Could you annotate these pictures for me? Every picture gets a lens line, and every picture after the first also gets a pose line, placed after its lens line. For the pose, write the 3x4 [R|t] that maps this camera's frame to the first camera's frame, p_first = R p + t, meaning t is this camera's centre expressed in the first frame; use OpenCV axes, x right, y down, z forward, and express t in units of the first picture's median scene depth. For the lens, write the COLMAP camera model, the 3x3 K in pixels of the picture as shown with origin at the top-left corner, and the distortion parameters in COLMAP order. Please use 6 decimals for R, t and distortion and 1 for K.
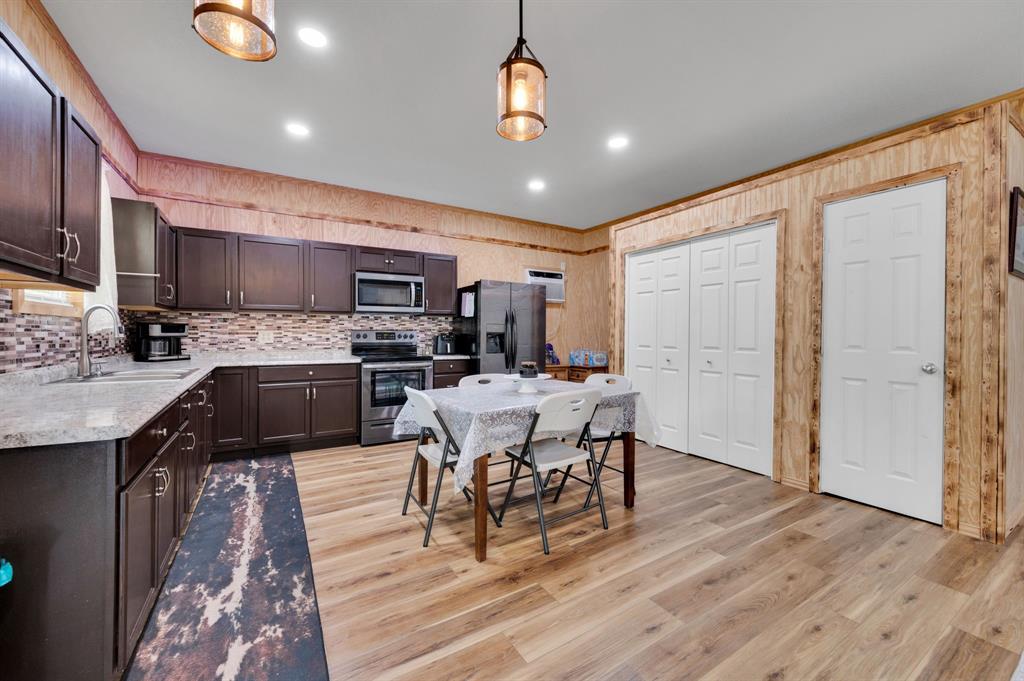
lens RADIAL K [[404.8, 0, 510.1], [0, 404.8, 337.5], [0, 0, 1]] dist [-0.000043, -0.000151]
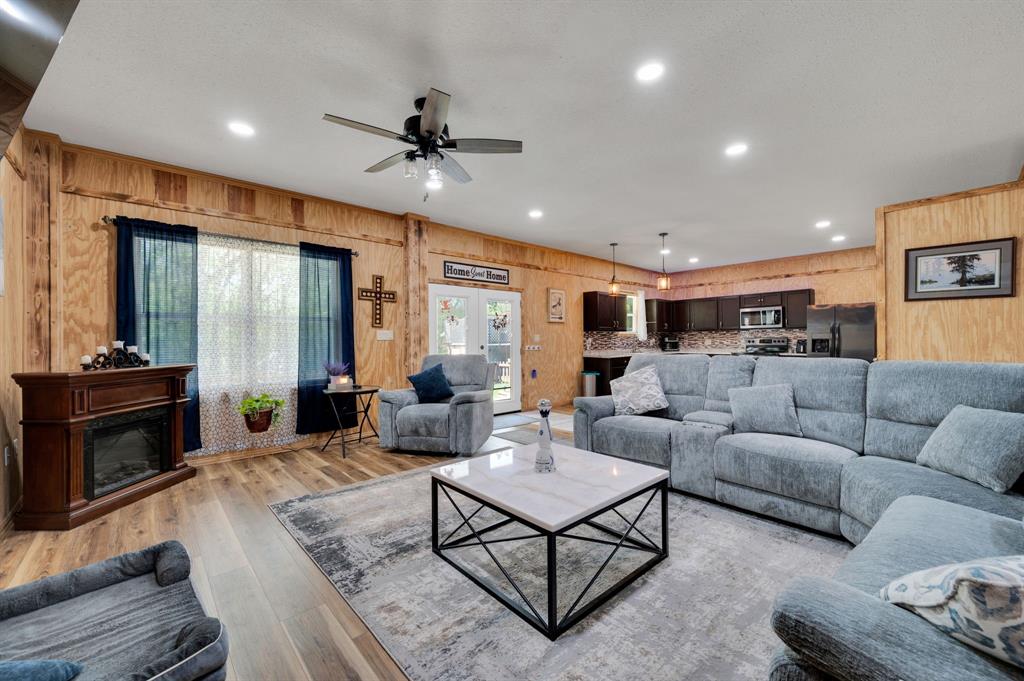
lens RADIAL K [[404.8, 0, 514.7], [0, 404.8, 342.7], [0, 0, 1]] dist [-0.000043, -0.000151]
pose [[0.194982, -0.000754, -0.980807, 1.353988], [-0.001151, 0.999999, -0.000997, 0.005806], [0.980806, 0.001323, 0.194981, -0.463877]]
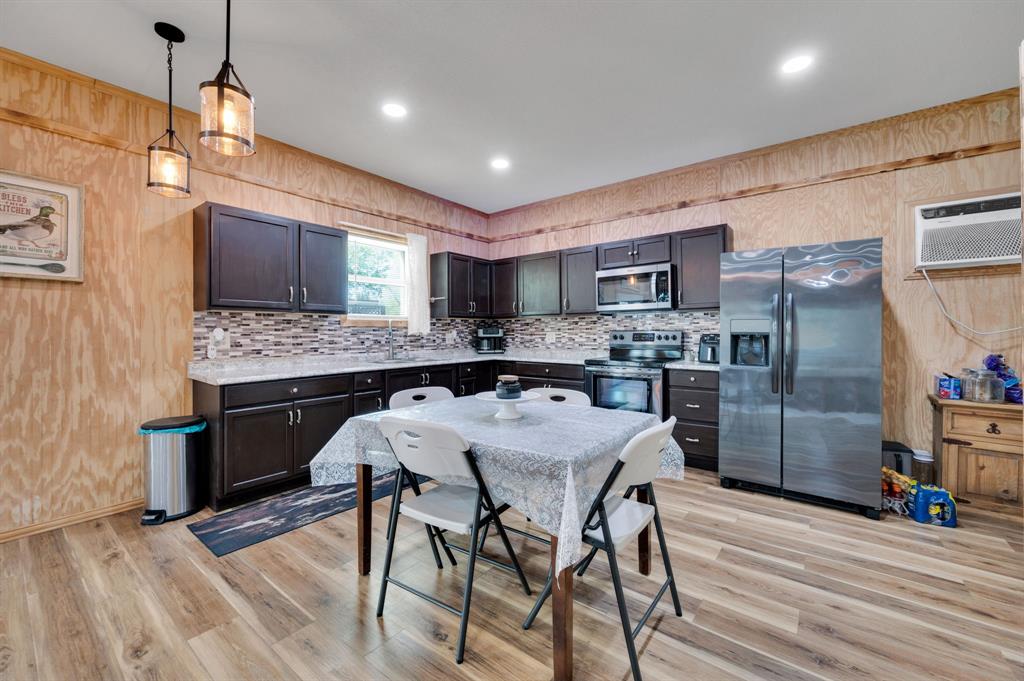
lens RADIAL K [[404.8, 0, 514.5], [0, 404.8, 332.2], [0, 0, 1]] dist [-0.000043, -0.000151]
pose [[0.361493, -0.005311, -0.932360, 0.461134], [-0.003181, 0.999971, -0.006930, -0.008422], [0.932369, 0.005471, 0.361466, 0.473233]]
